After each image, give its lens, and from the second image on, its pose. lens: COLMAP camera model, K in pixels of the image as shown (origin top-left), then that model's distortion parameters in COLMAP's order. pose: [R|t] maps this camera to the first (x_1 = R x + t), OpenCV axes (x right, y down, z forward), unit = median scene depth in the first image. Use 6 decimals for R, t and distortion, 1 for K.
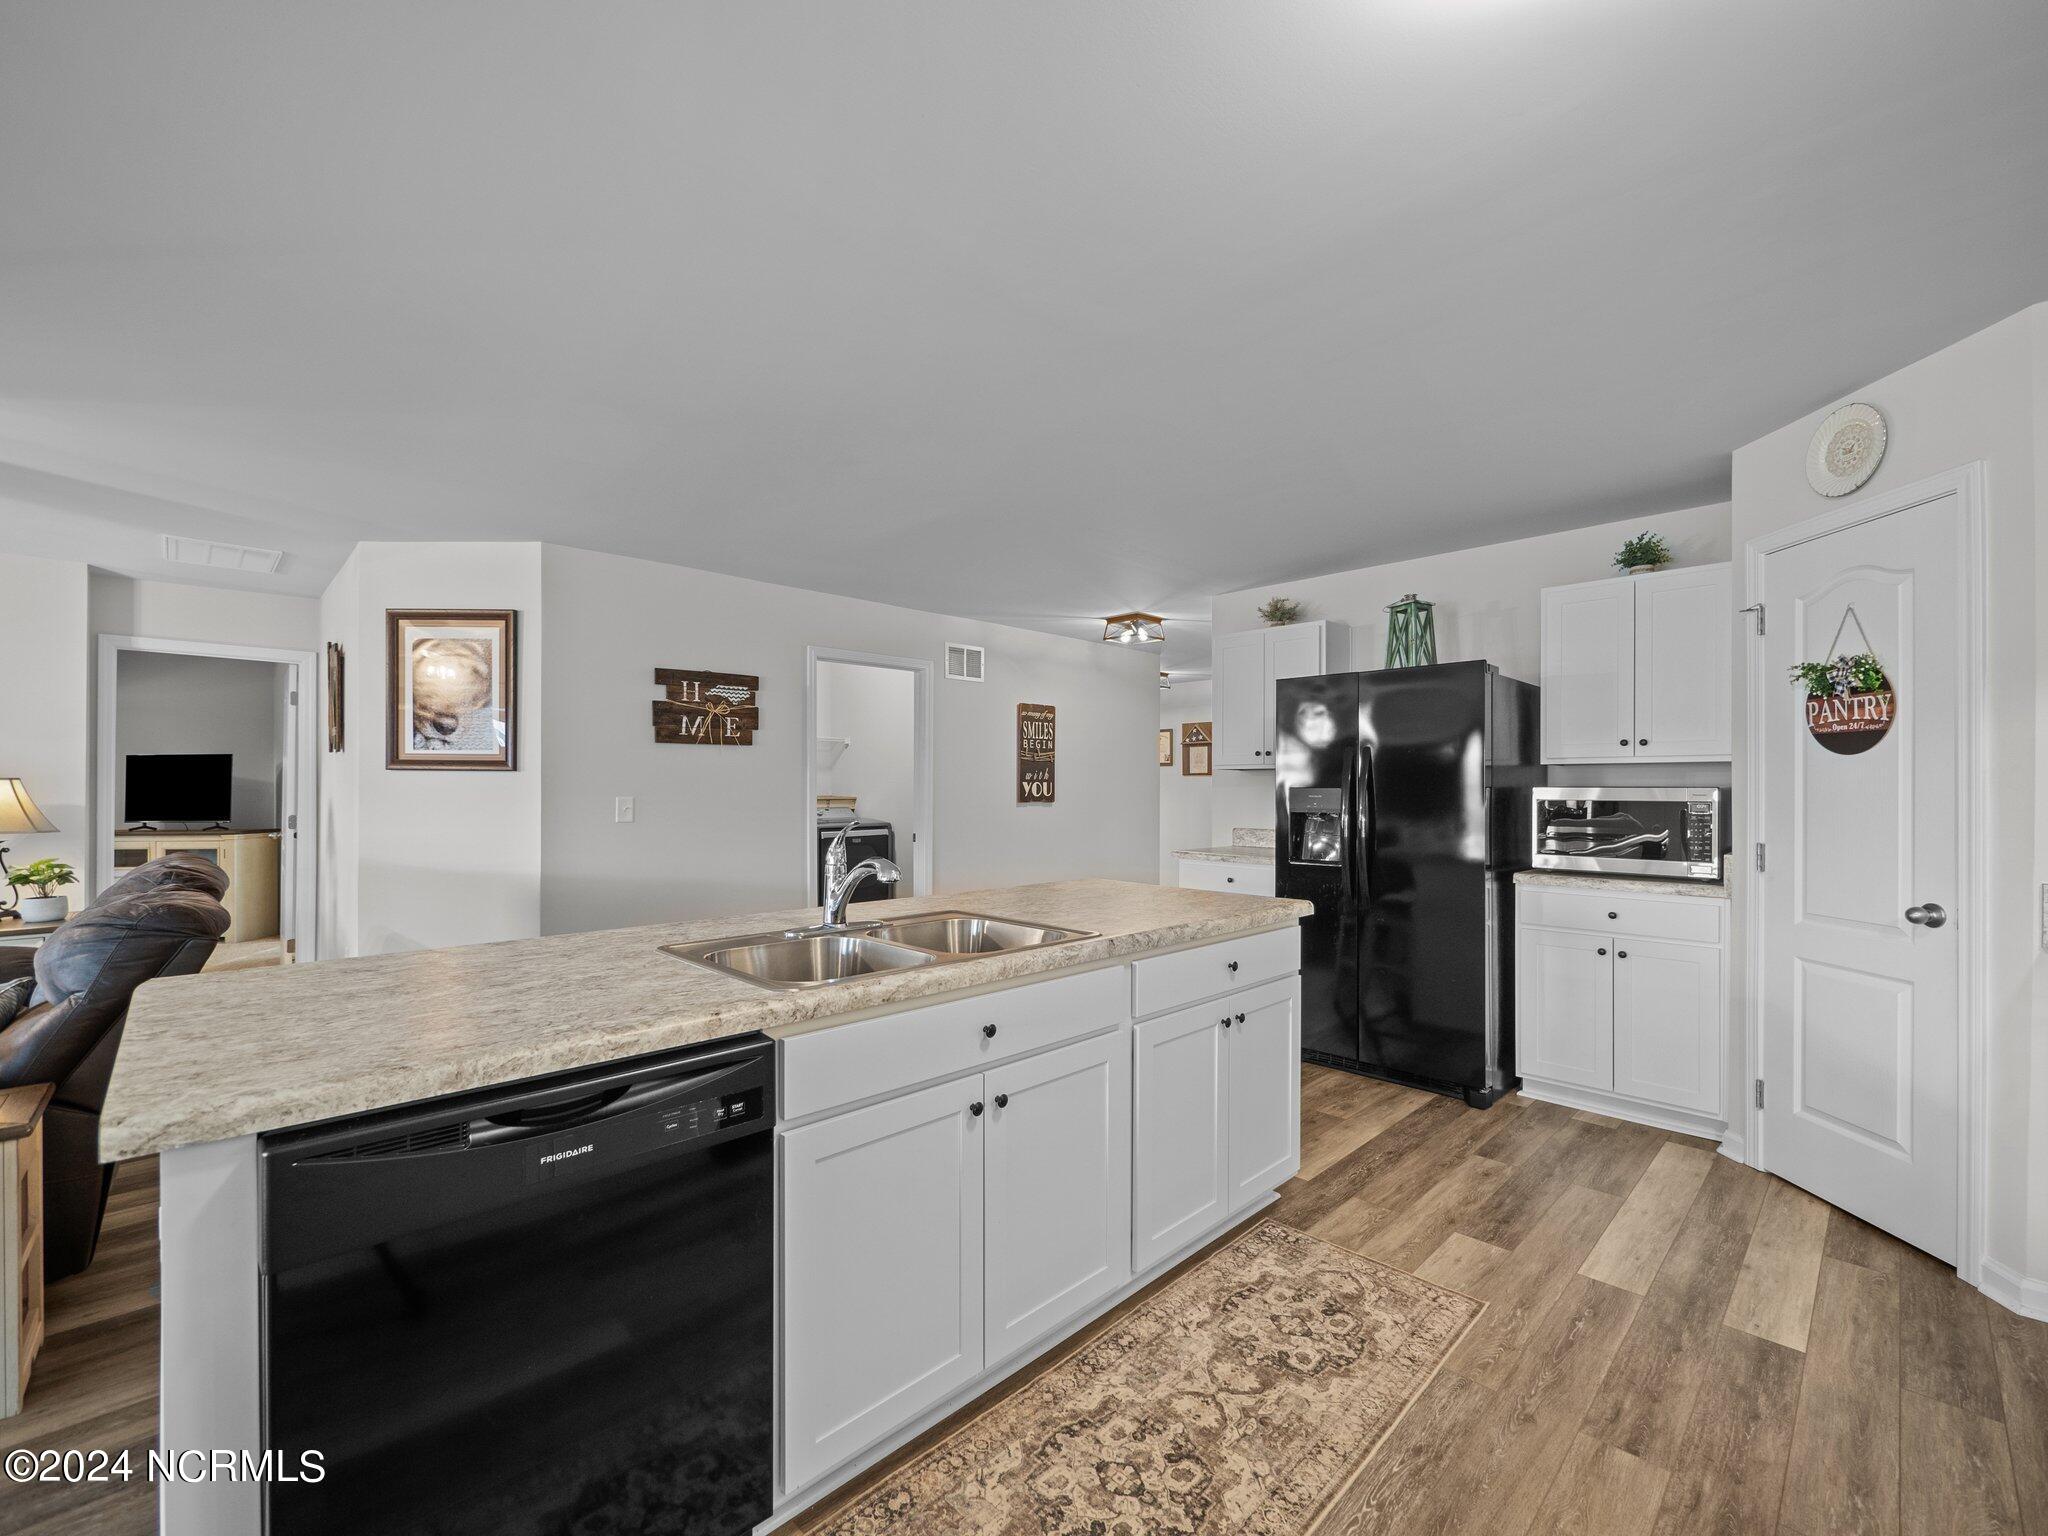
lens RADIAL K [[863.0, 0, 1021.3], [0, 863.0, 778.6], [0, 0, 1]] dist [-0.003744, 0.000058]
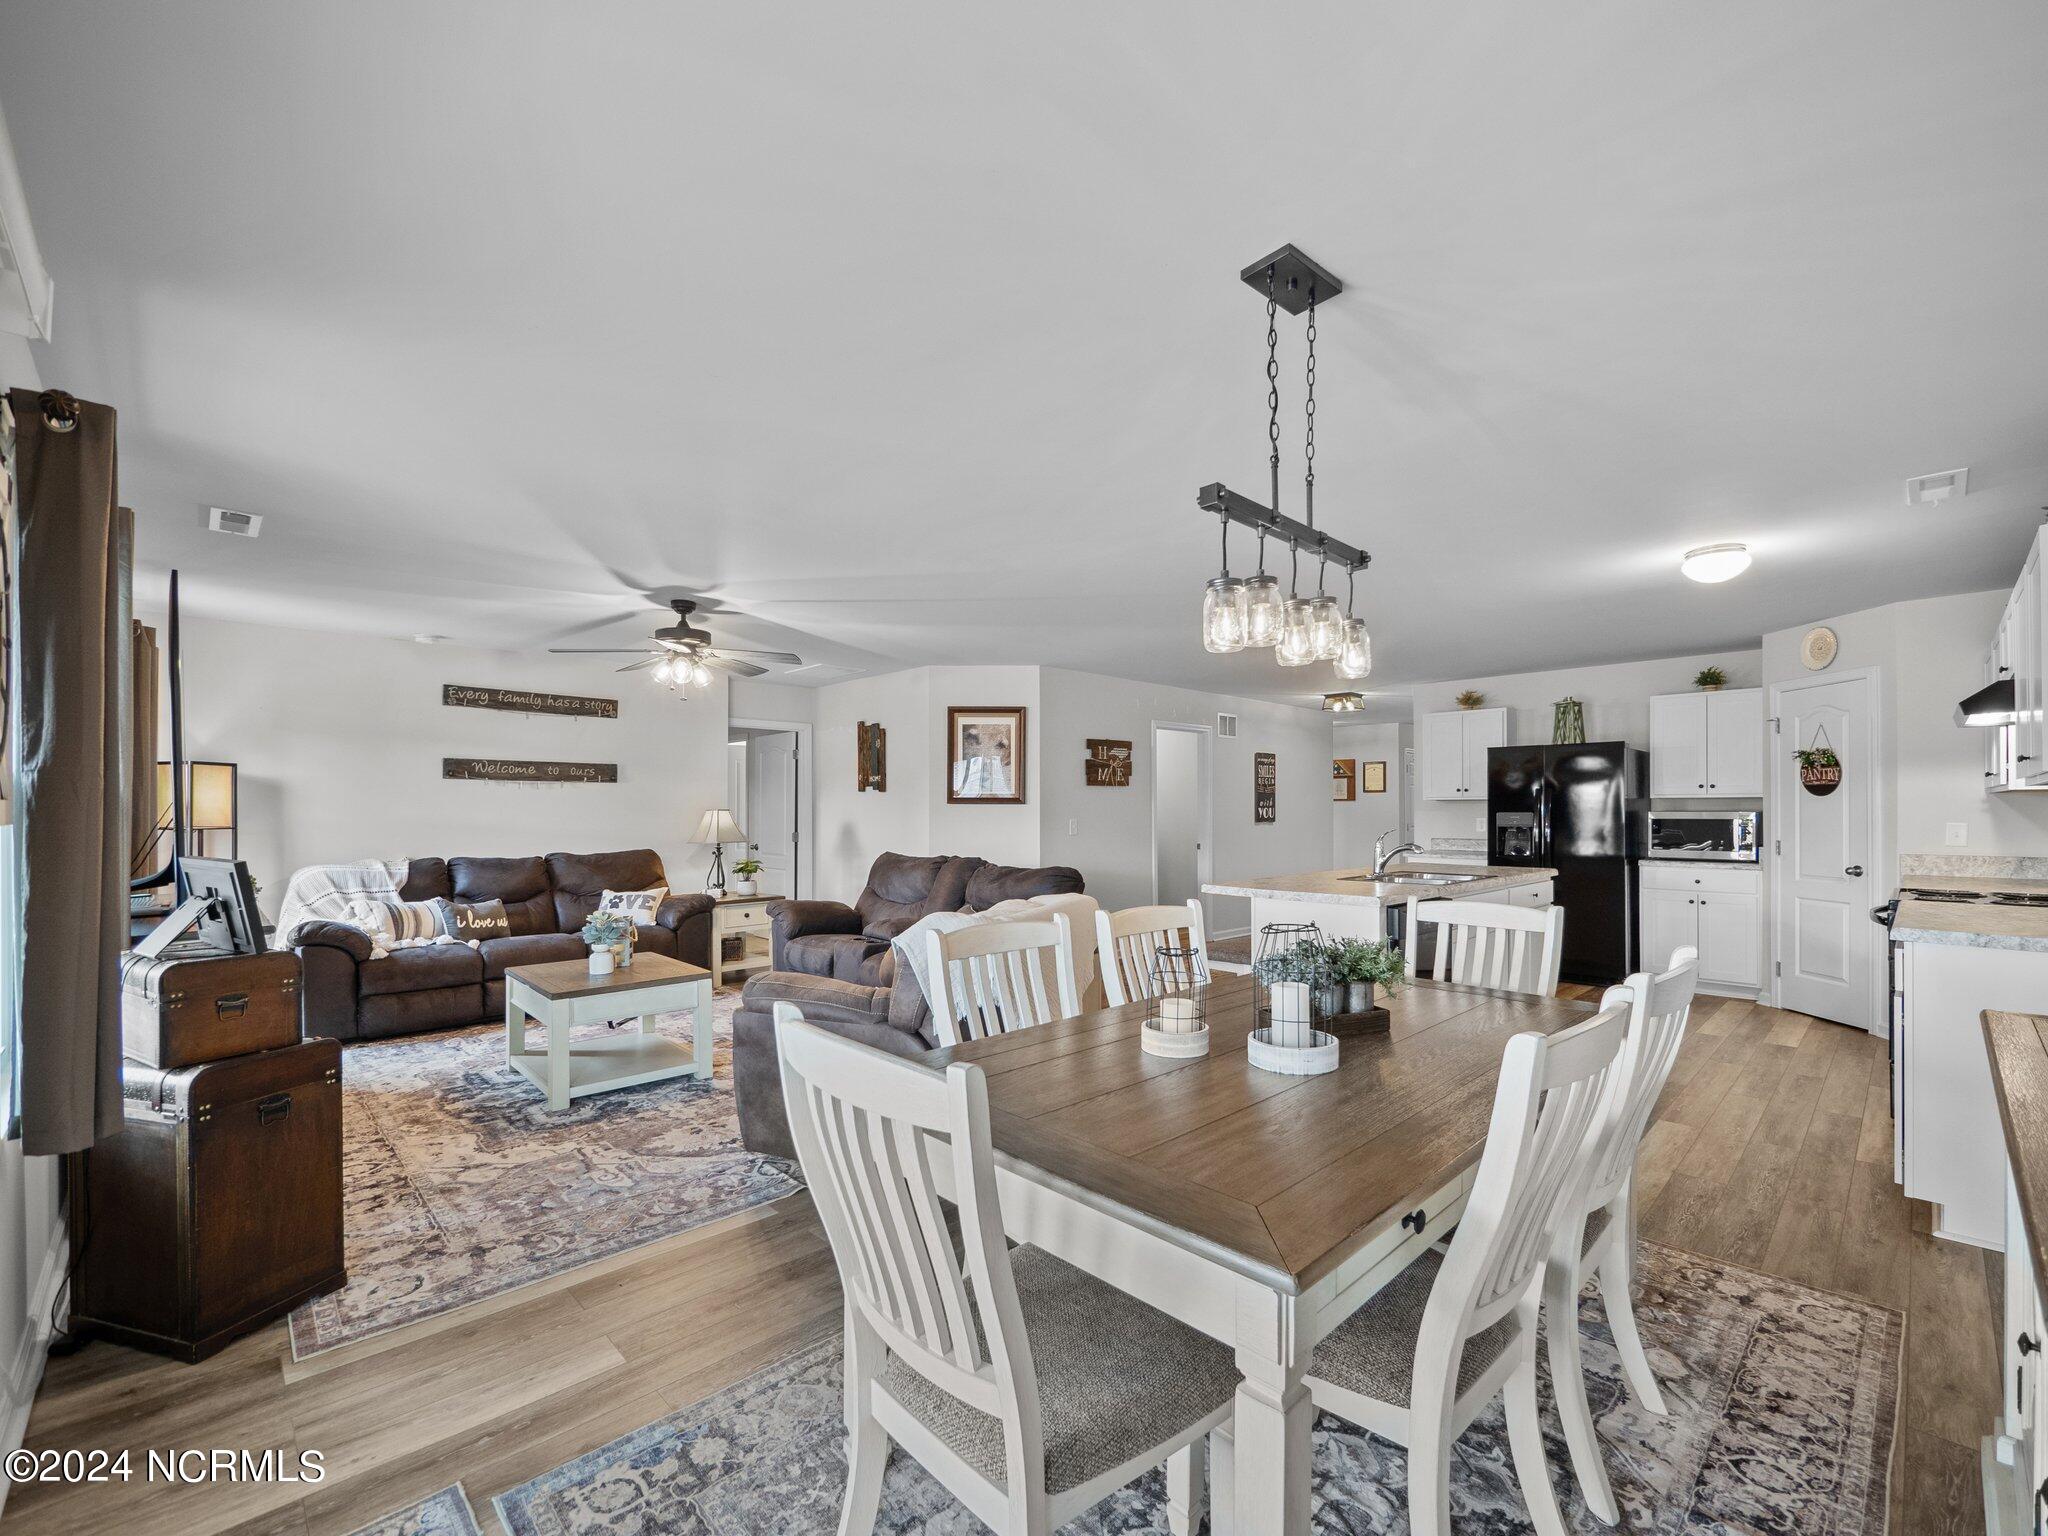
lens RADIAL K [[863.0, 0, 1031.8], [0, 863.0, 798.8], [0, 0, 1]] dist [-0.003744, 0.000058]
pose [[0.999952, -0.004093, -0.008907, -0.560862], [0.004078, 0.999990, -0.001788, -0.015637], [0.008914, 0.001751, 0.999959, -0.664538]]
